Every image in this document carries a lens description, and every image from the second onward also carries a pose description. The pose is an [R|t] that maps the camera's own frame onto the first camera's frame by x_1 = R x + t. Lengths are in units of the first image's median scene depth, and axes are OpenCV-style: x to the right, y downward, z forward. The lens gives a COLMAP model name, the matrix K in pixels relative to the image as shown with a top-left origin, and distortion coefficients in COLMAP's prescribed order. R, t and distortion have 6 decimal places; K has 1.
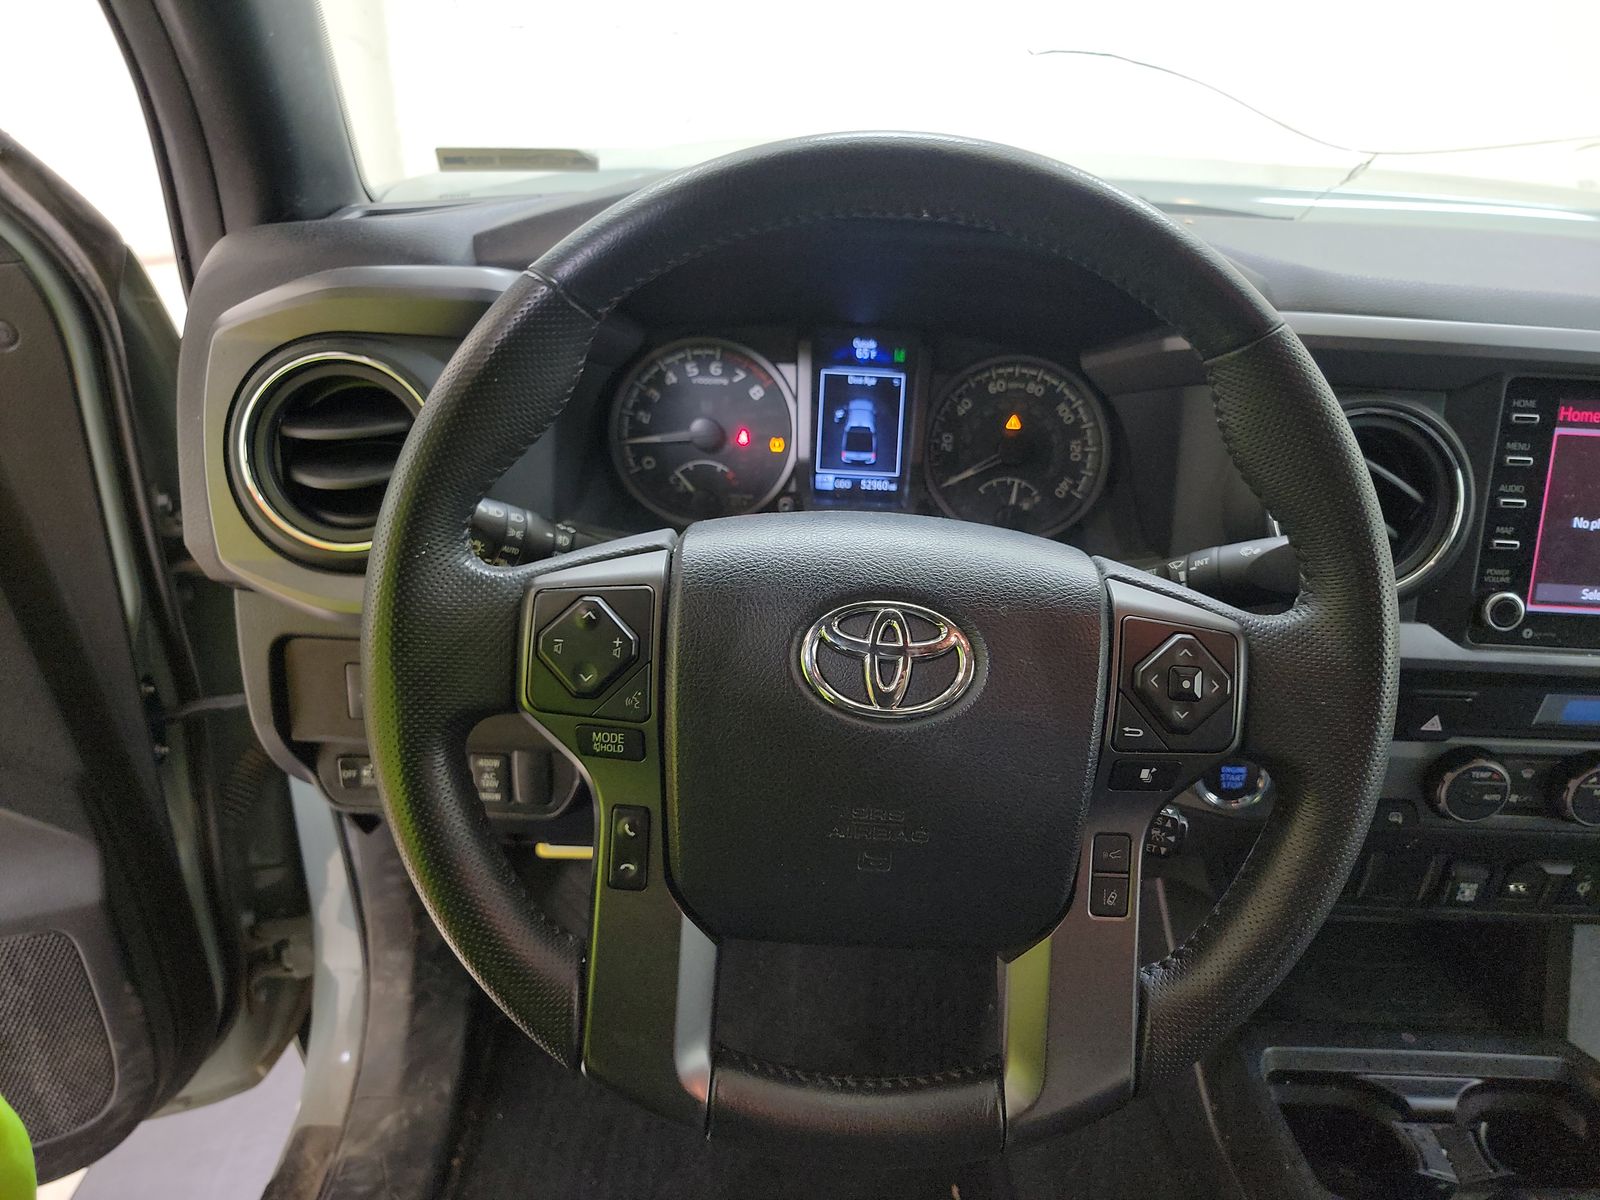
lens RADIAL K [[1093.2, 0, 810.7], [0, 1093.2, 588.4], [0, 0, 1]] dist [0.059815, -0.055090]
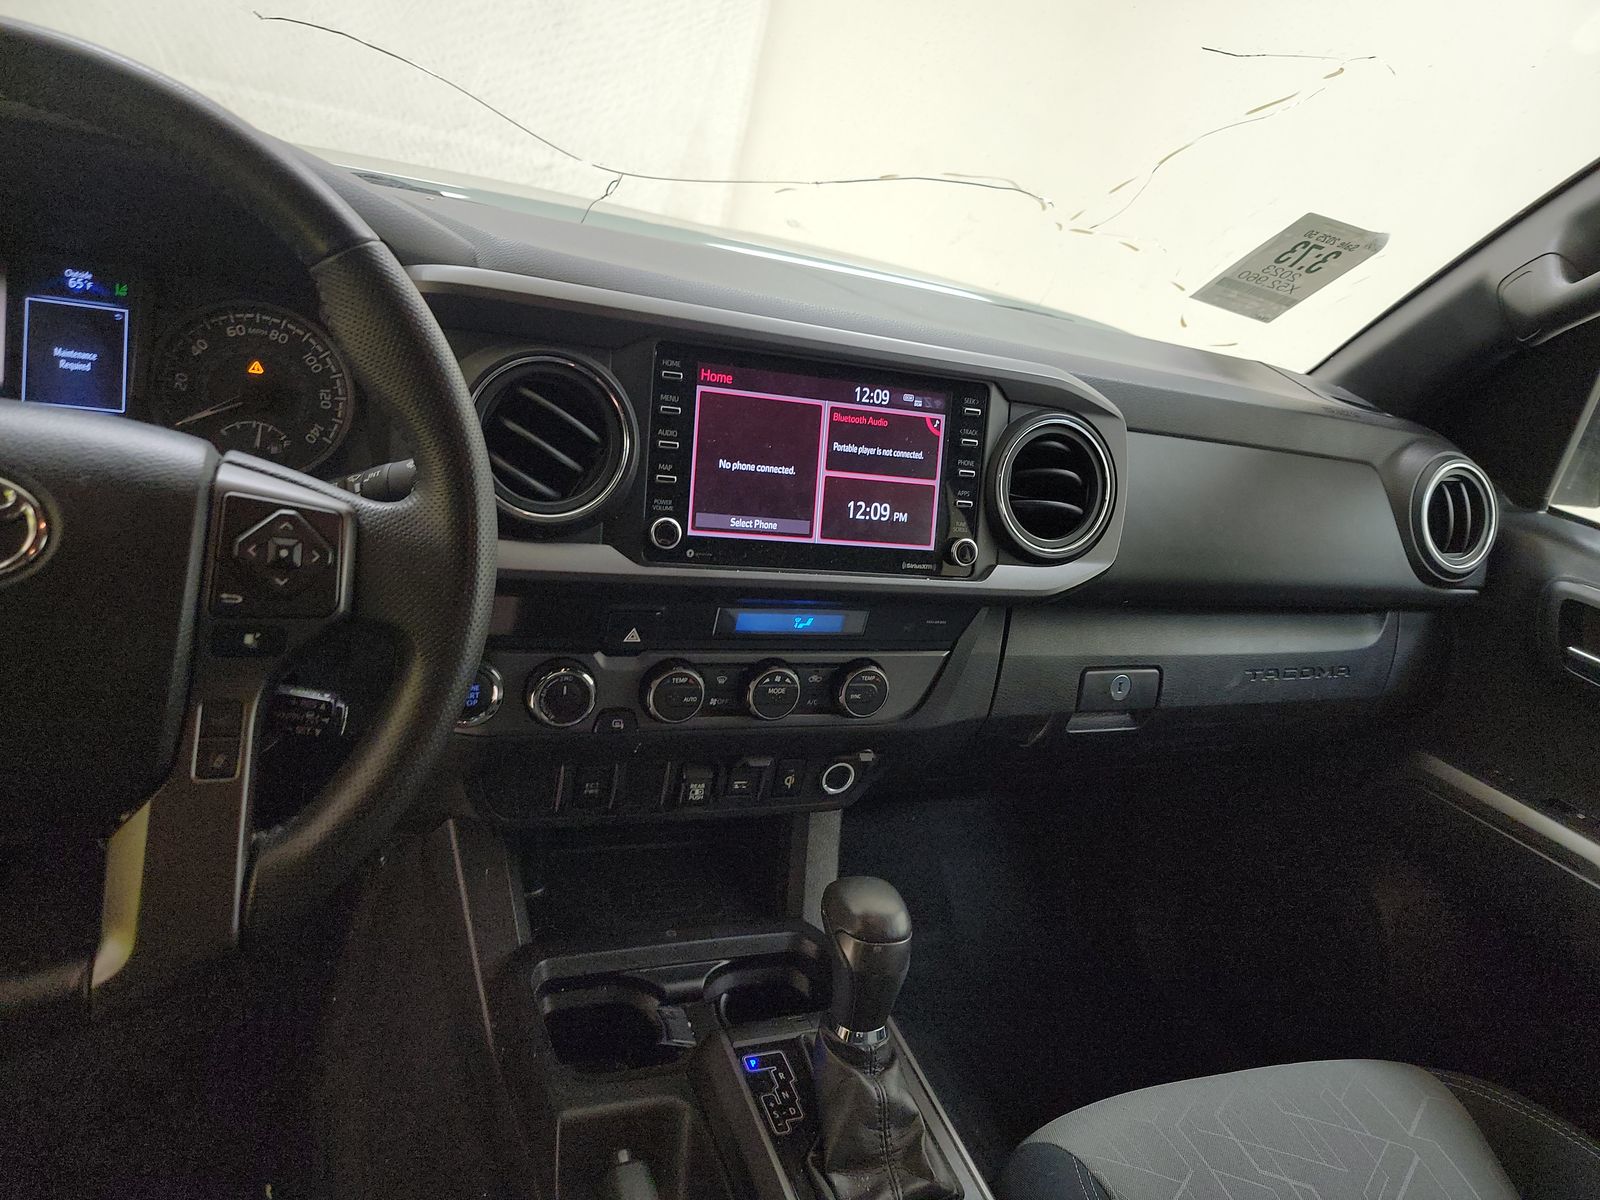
lens RADIAL K [[1093.2, 0, 810.7], [0, 1093.2, 588.4], [0, 0, 1]] dist [0.059815, -0.055090]
pose [[0.920038, -0.010016, 0.391702, 0.294862], [0.035001, 0.997778, -0.056696, 0.152176], [-0.390264, 0.065872, 0.918344, -0.158095]]
